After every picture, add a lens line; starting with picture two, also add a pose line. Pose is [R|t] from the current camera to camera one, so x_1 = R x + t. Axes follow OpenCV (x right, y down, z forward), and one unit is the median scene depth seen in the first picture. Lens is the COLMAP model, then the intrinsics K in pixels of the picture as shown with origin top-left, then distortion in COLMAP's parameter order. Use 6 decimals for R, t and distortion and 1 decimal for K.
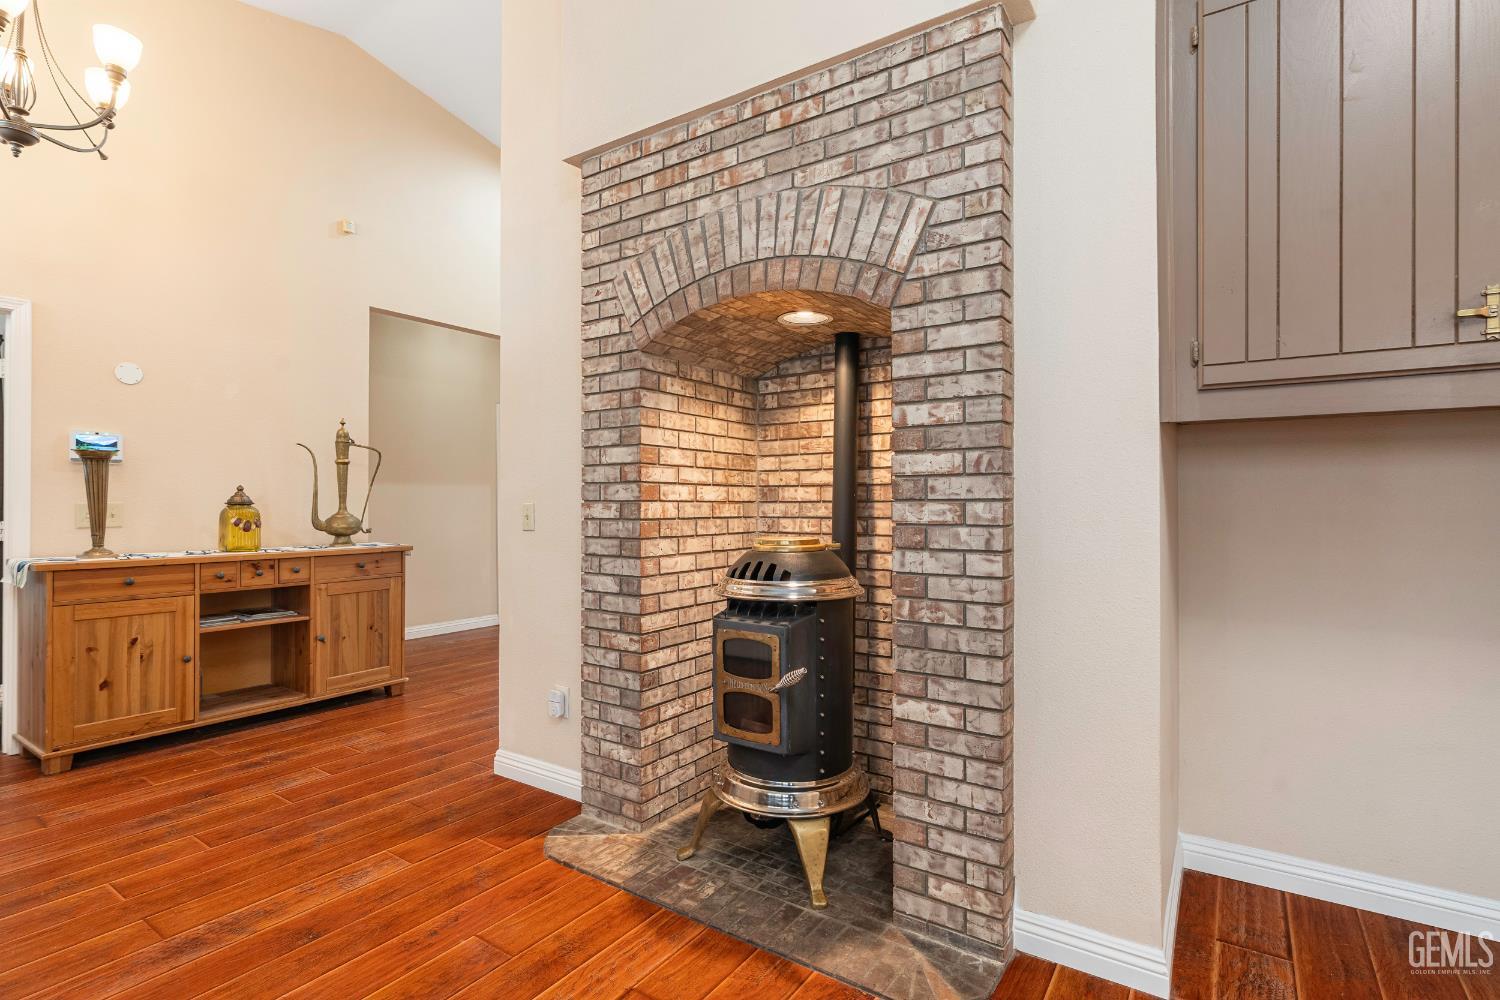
lens RADIAL K [[716.2, 0, 729.8], [0, 716.2, 499.7], [0, 0, 1]] dist [-0.007495, 0.000541]
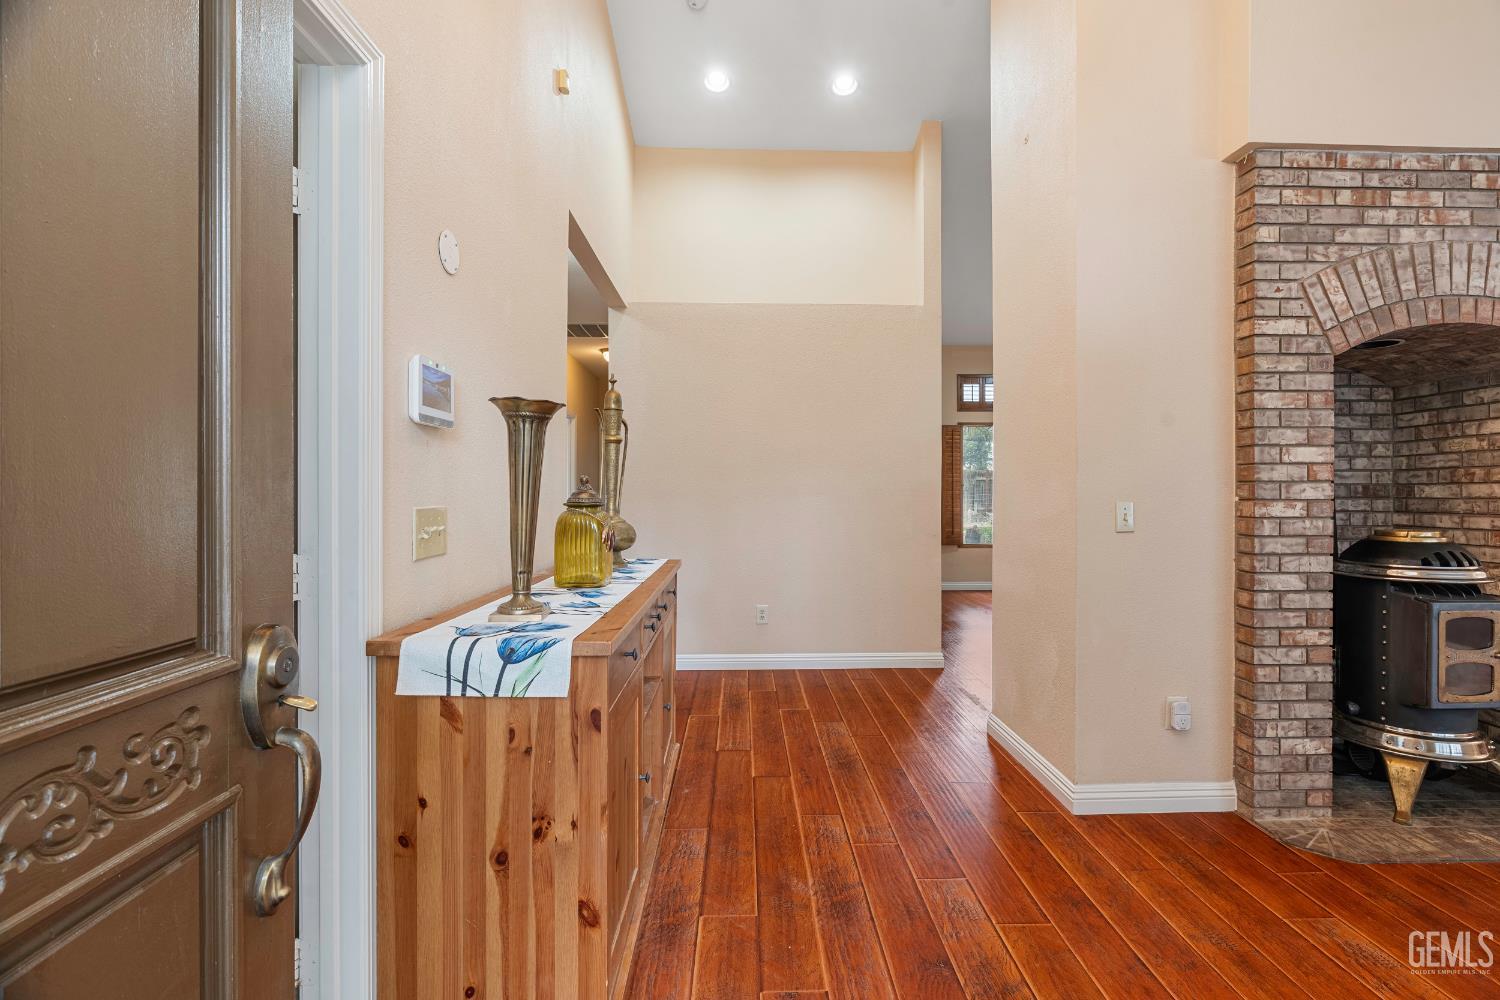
lens RADIAL K [[688.0, 0, 759.1], [0, 688.0, 503.9], [0, 0, 1]] dist [0.001309, 0.000434]
pose [[0.801519, -0.003194, 0.597961, -1.377700], [-0.001841, 0.999968, 0.007808, 0.001639], [-0.597966, -0.007359, 0.801488, 0.686396]]
